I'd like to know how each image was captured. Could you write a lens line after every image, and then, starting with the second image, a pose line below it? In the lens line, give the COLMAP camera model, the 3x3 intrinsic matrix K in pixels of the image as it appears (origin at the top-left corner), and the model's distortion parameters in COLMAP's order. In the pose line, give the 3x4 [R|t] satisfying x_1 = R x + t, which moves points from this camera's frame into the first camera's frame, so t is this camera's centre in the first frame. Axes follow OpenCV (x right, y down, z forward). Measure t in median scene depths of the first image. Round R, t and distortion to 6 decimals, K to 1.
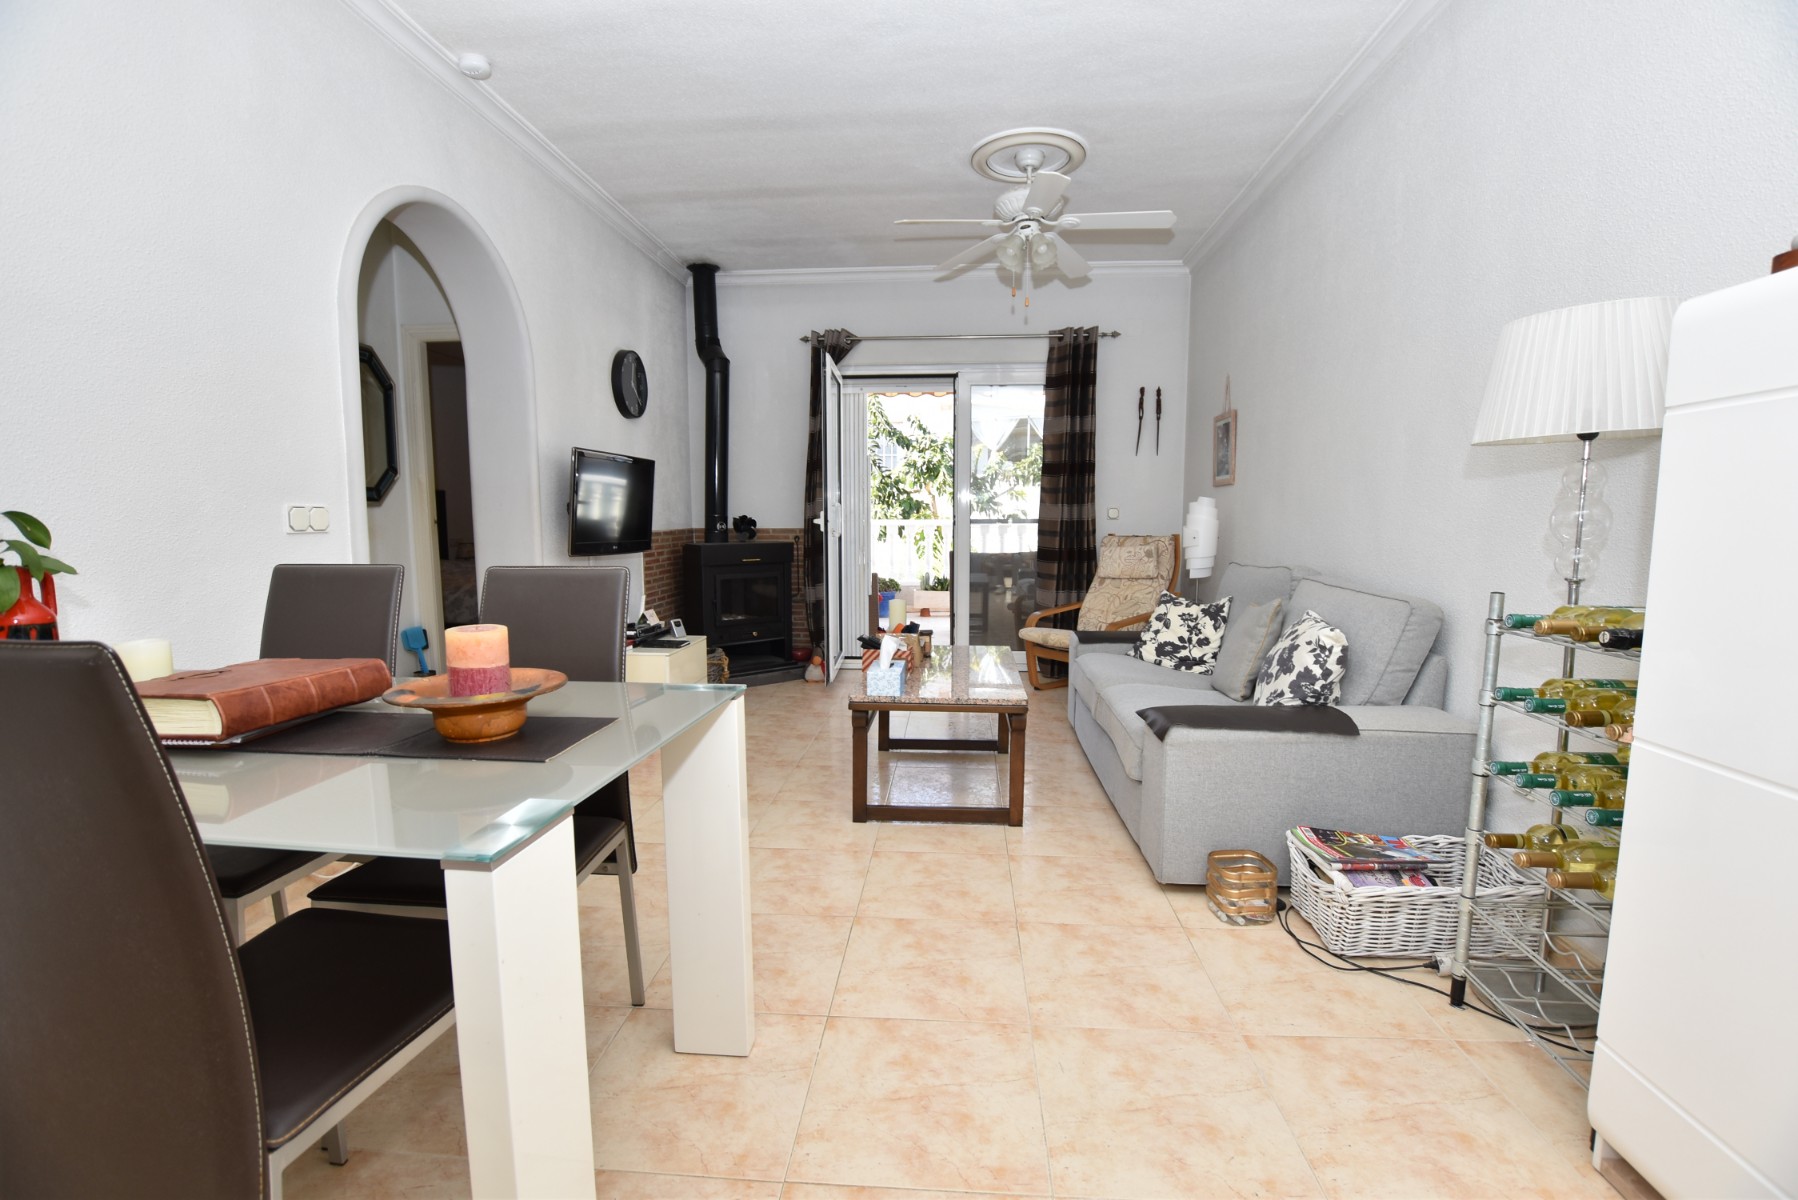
lens RADIAL K [[792.3, 0, 903.6], [0, 792.3, 598.9], [0, 0, 1]] dist [-0.035037, 0.006855]
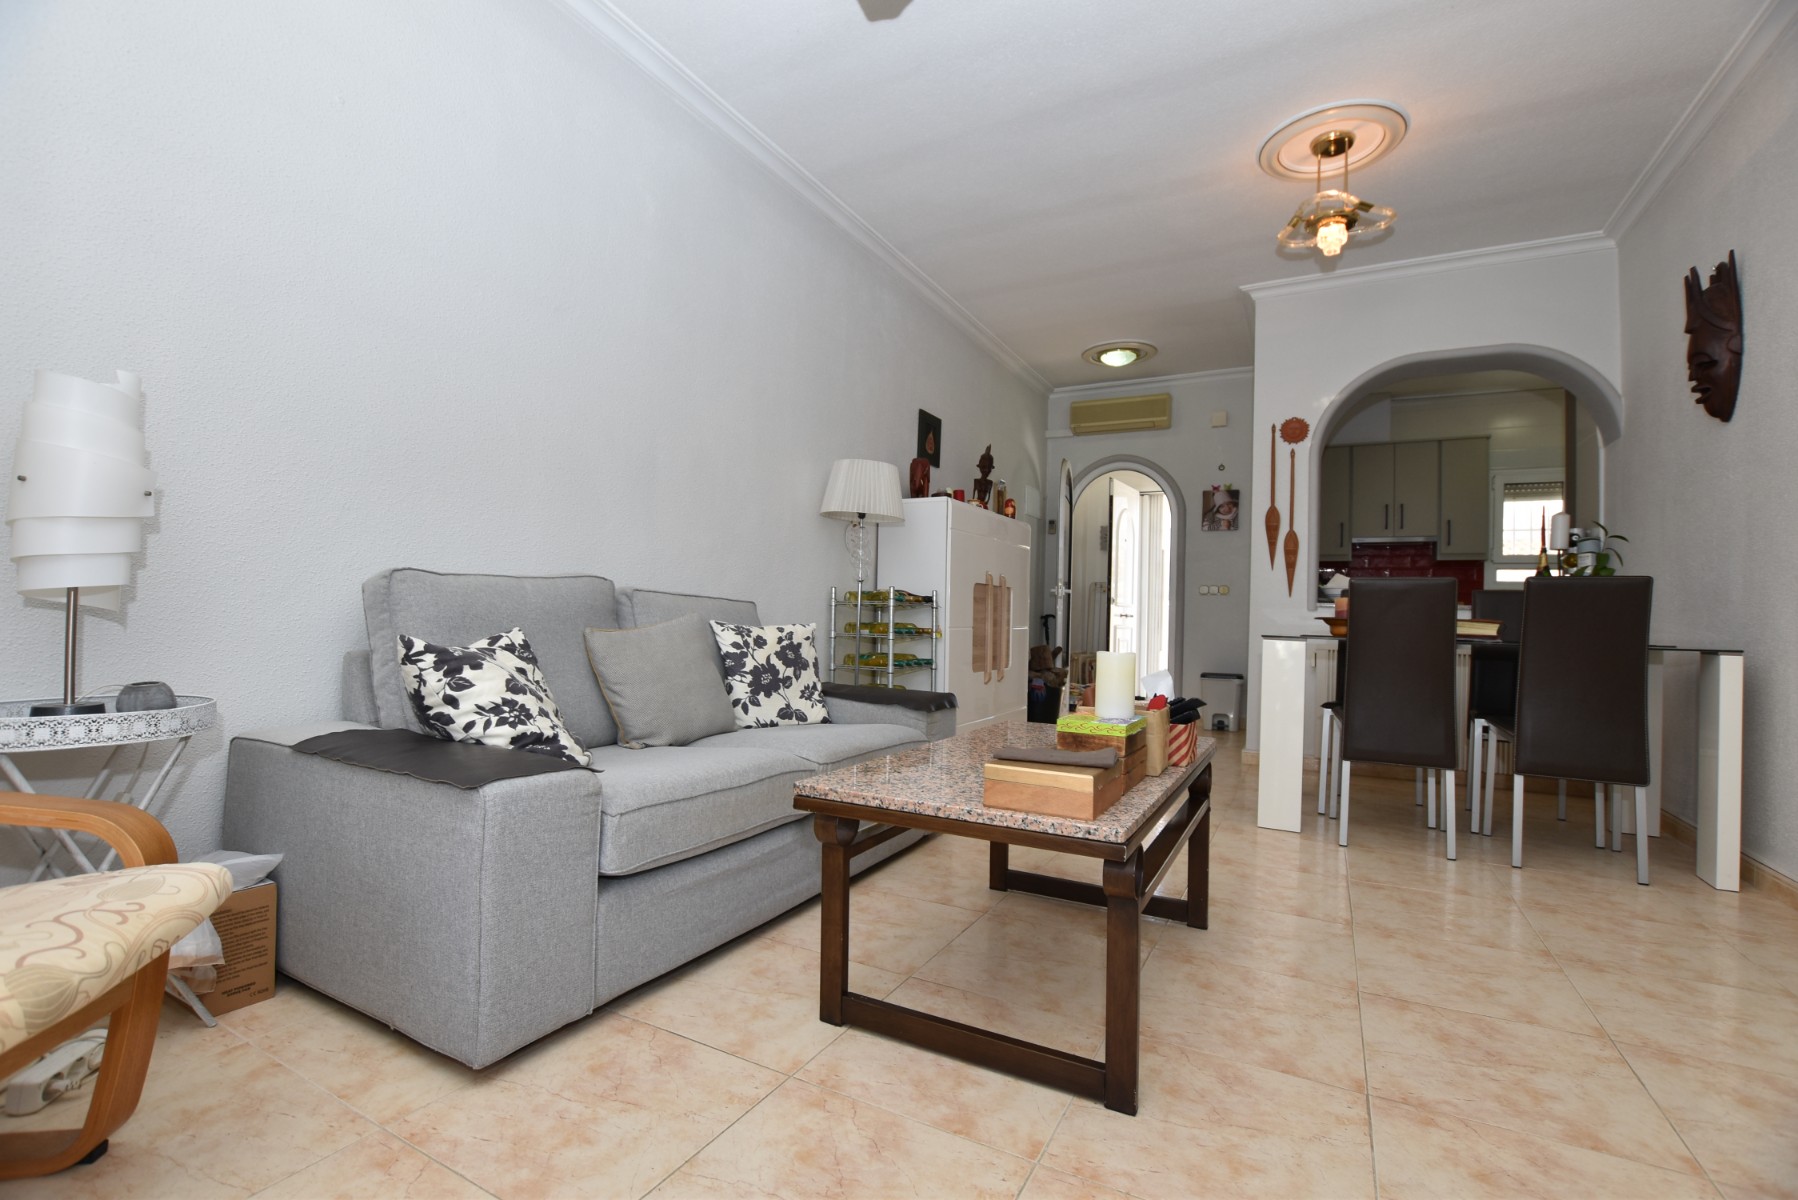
lens RADIAL K [[792.3, 0, 903.0], [0, 792.3, 601.1], [0, 0, 1]] dist [-0.035037, 0.006855]
pose [[-0.914692, -0.015656, 0.403847, -0.055071], [0.014899, 0.997264, 0.072405, -0.043443], [-0.403876, 0.072246, -0.911957, 1.012871]]
